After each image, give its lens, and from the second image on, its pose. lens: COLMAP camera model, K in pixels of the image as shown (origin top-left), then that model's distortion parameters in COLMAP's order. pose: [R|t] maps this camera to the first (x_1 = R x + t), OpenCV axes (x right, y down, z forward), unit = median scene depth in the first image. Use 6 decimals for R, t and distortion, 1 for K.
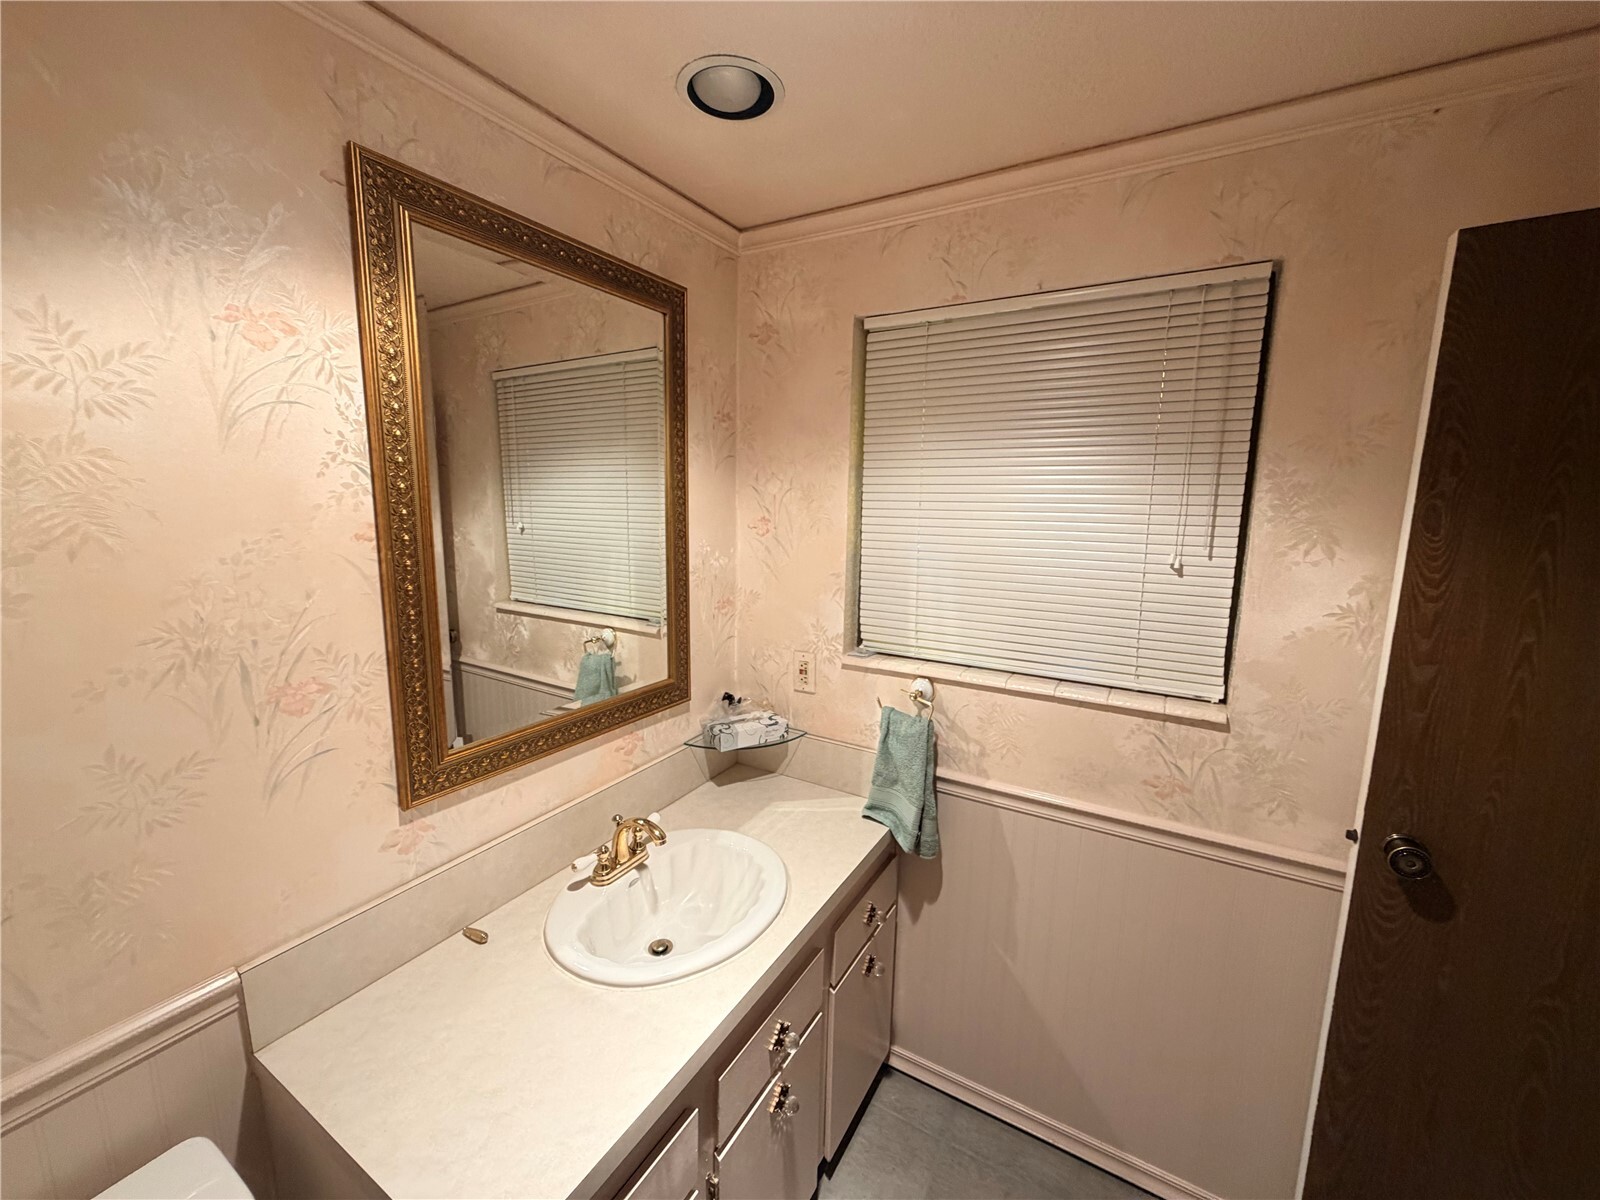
lens RADIAL K [[639.0, 0, 796.8], [0, 639.0, 599.2], [0, 0, 1]] dist [0.003157, 0.000070]
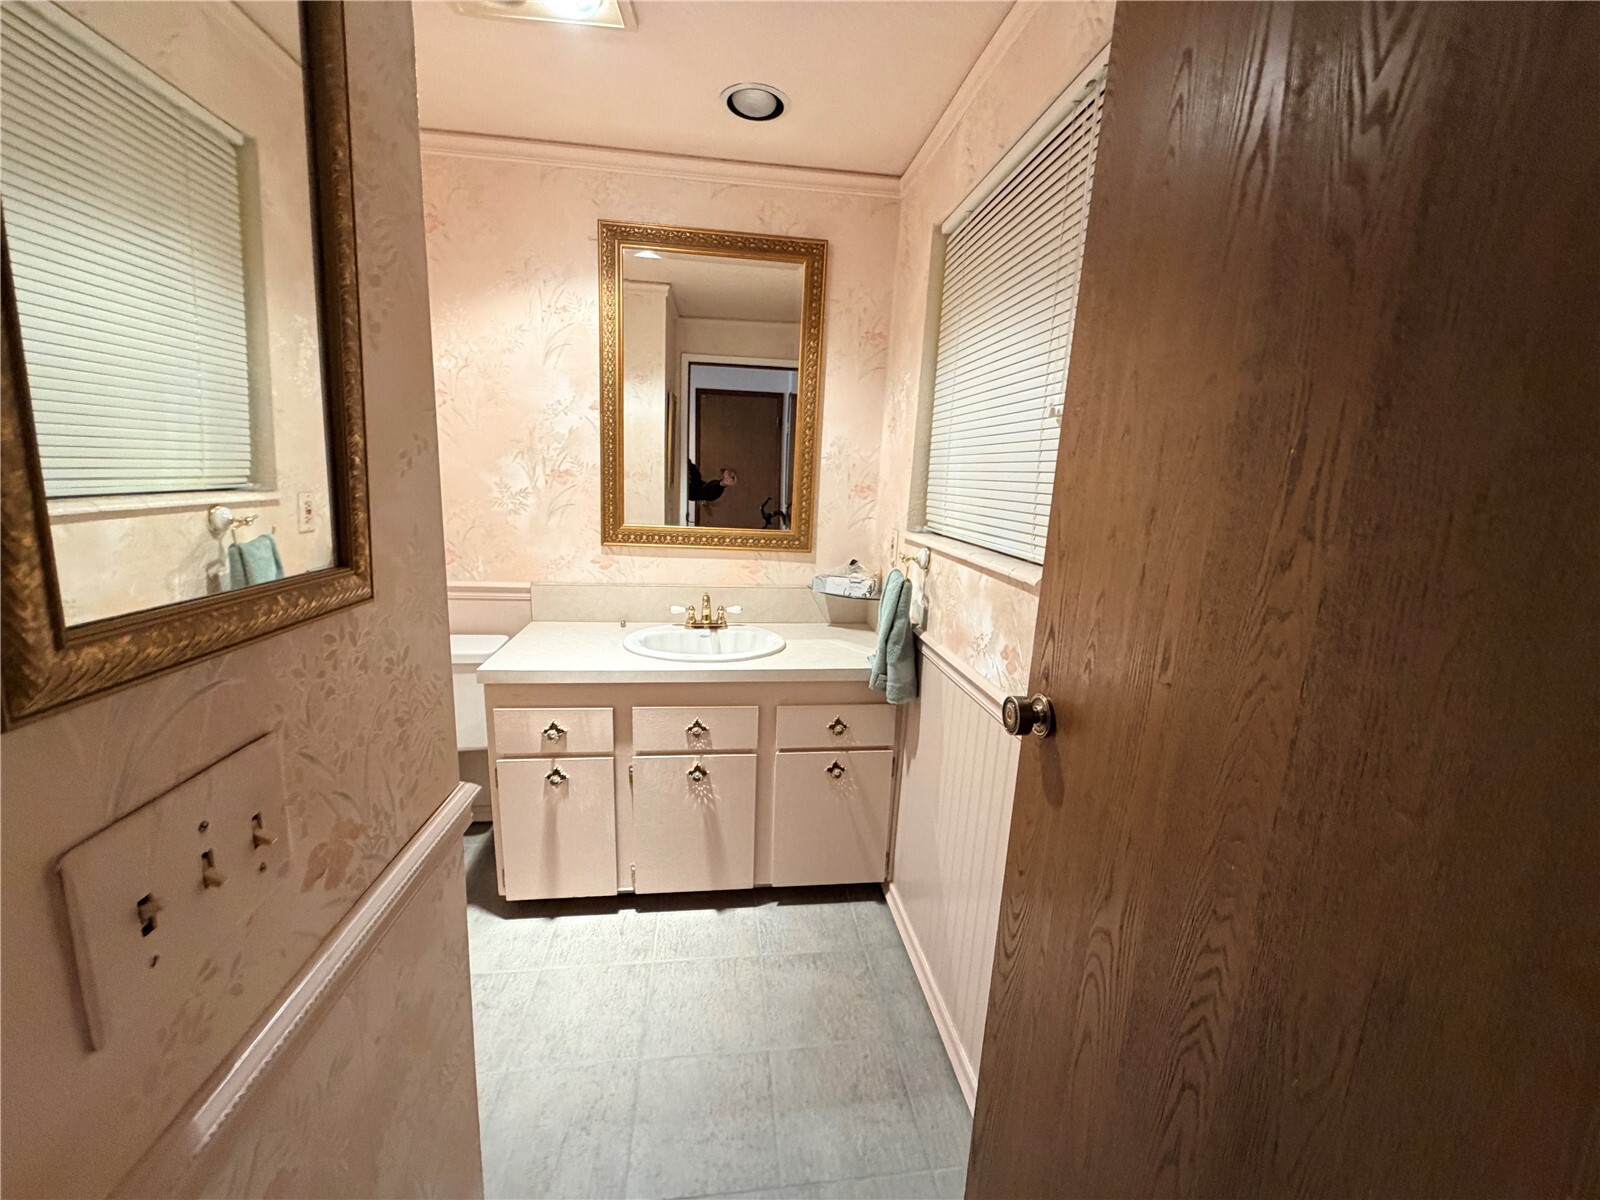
lens RADIAL K [[639.0, 0, 794.5], [0, 639.0, 595.2], [0, 0, 1]] dist [0.003157, 0.000070]
pose [[0.606592, 0.161975, -0.778338, 0.948940], [-0.156637, 0.984185, 0.082739, 0.151533], [0.779430, 0.071728, 0.622370, 0.152554]]
